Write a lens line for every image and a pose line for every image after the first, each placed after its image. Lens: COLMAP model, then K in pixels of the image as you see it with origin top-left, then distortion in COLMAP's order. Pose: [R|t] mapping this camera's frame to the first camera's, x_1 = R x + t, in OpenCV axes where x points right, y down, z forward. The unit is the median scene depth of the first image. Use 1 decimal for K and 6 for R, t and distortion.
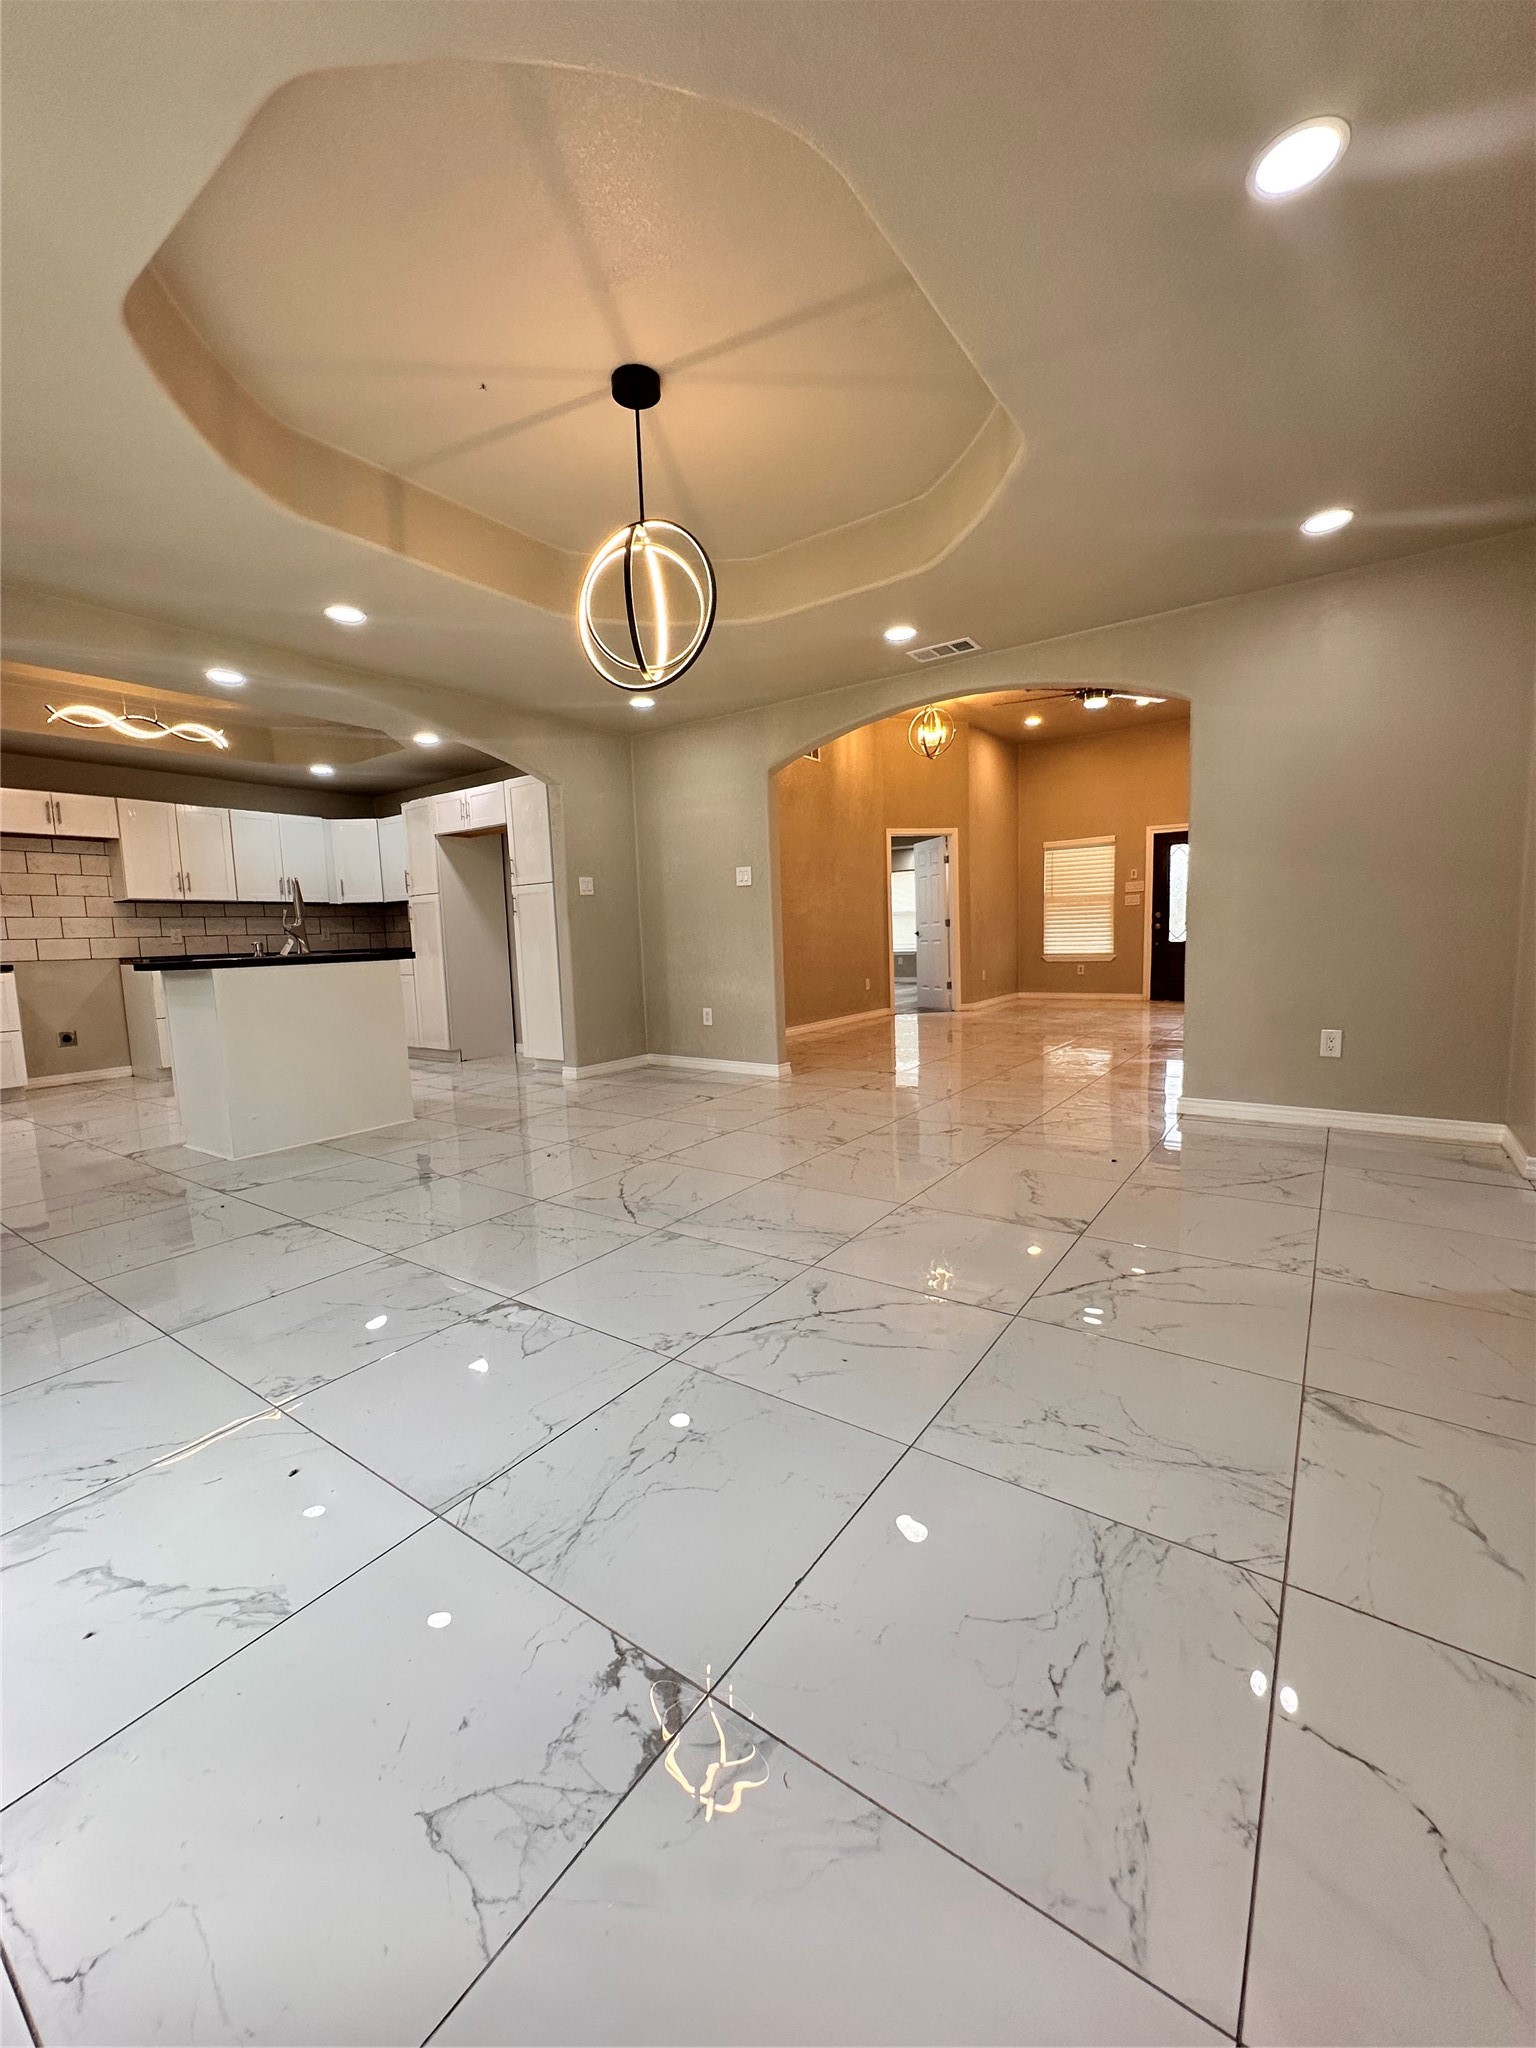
lens RADIAL K [[811.2, 0, 768.0], [0, 811.2, 1024.0], [0, 0, 1]] dist [0.000092, 0.000229]
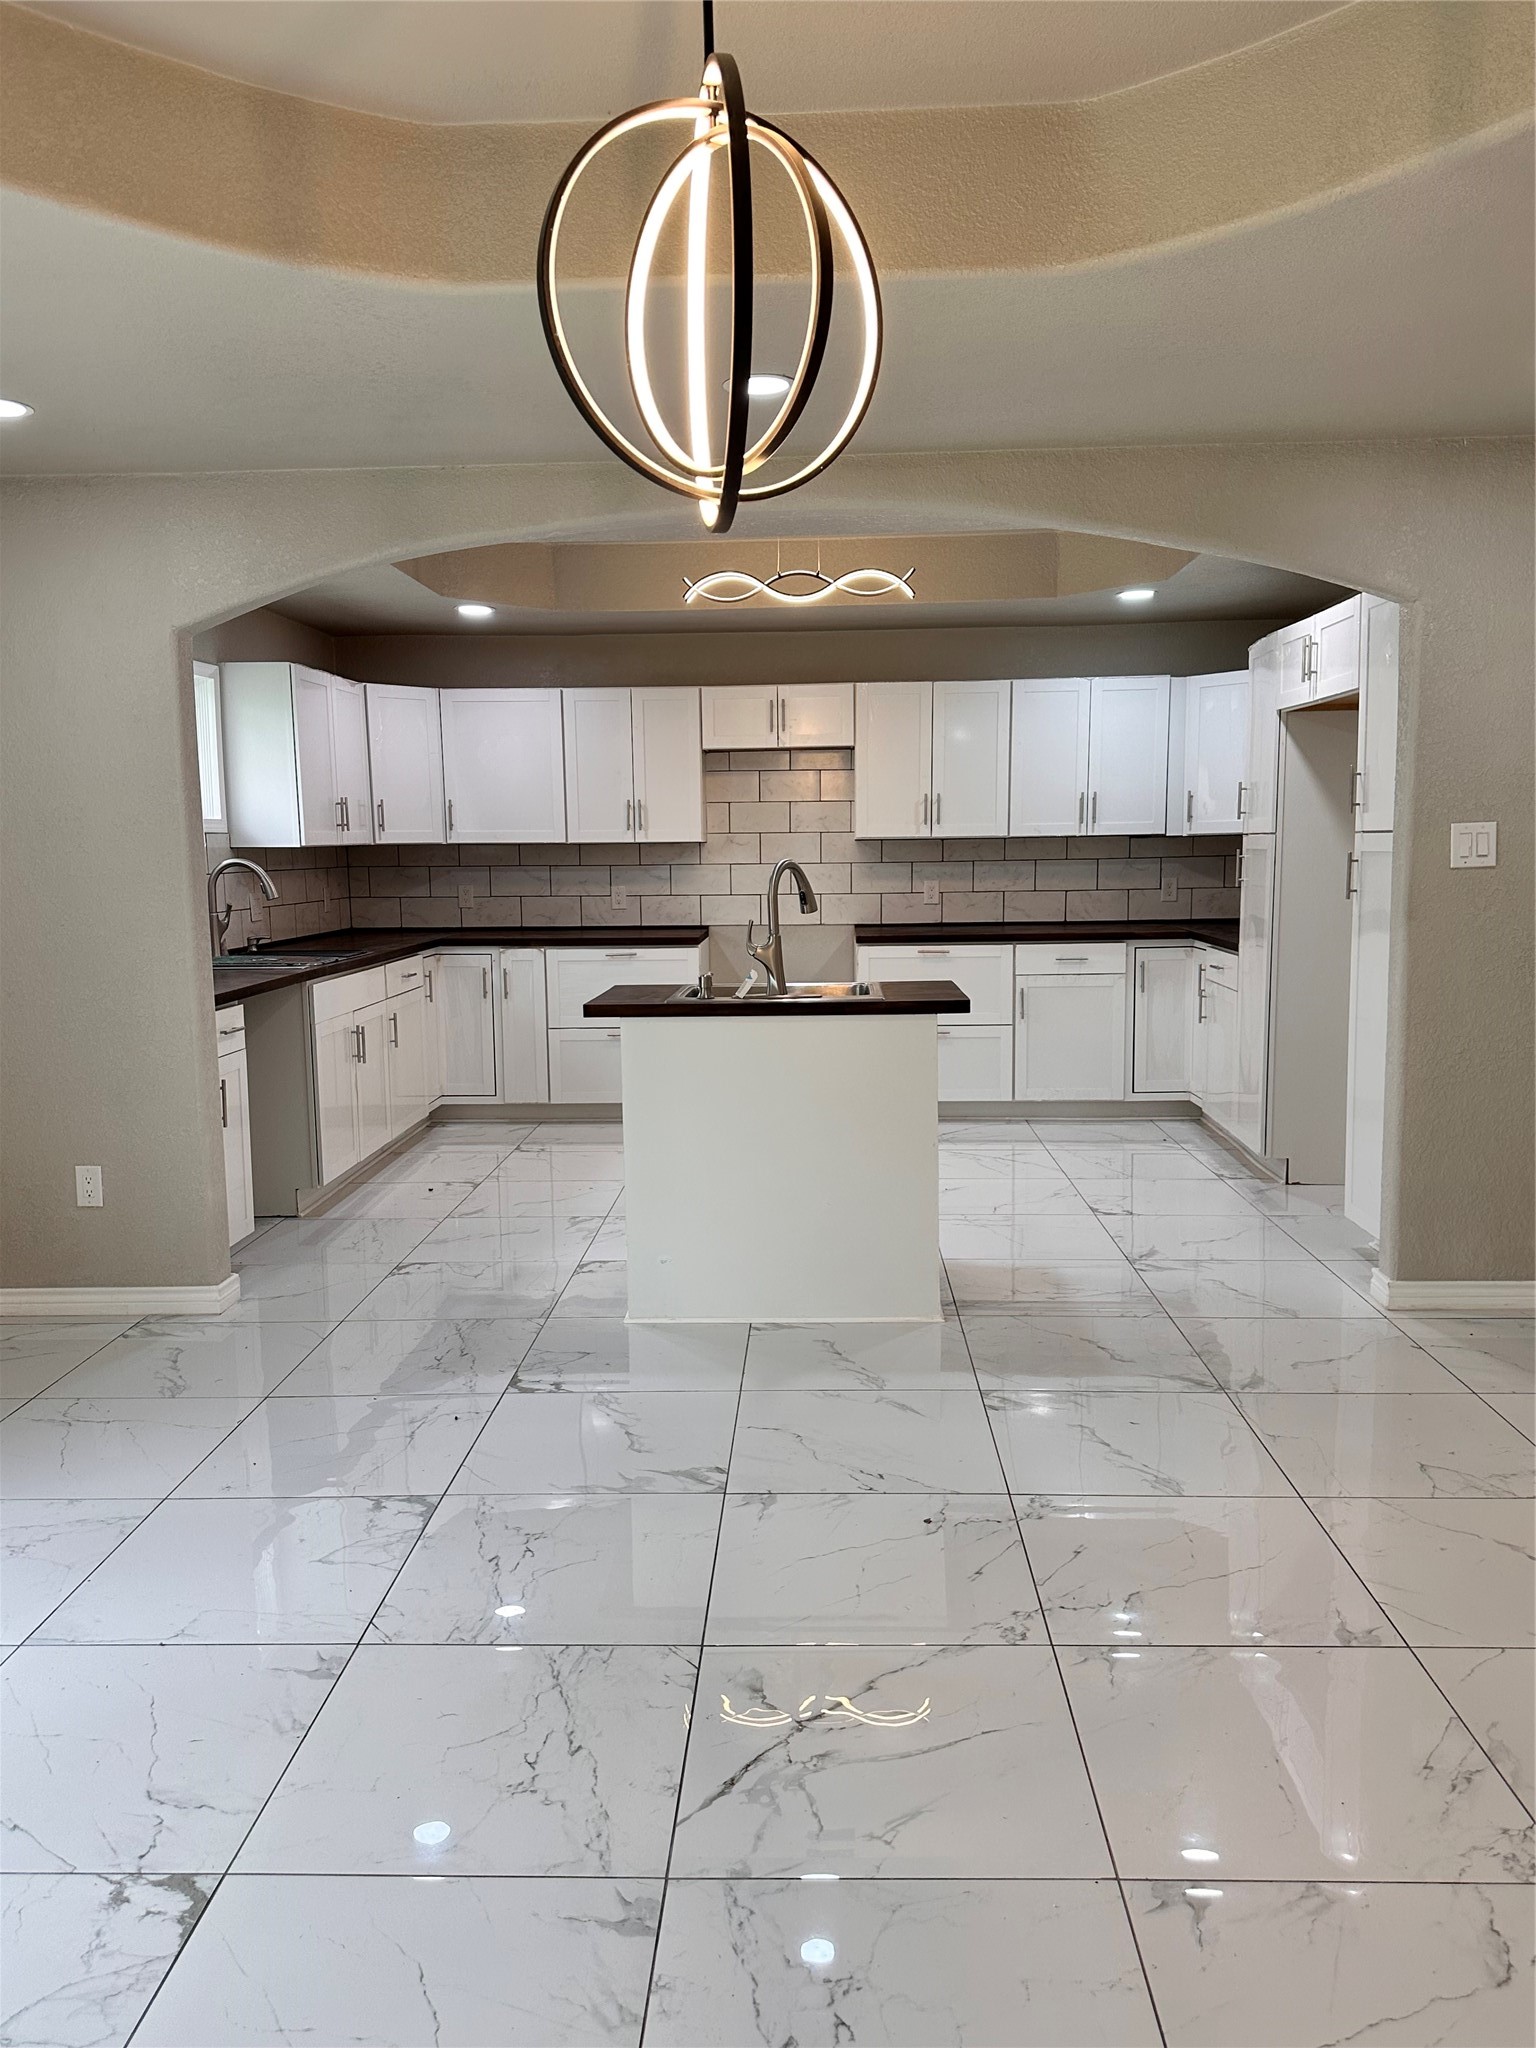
lens RADIAL K [[1527.8, 0, 768.0], [0, 1527.8, 1024.0], [0, 0, 1]] dist [0.007432, 0.001103]
pose [[0.544036, 0.122572, -0.830061, 0.346835], [-0.093851, 0.991954, 0.084967, -0.173175], [0.833797, 0.031677, 0.551162, 0.451566]]
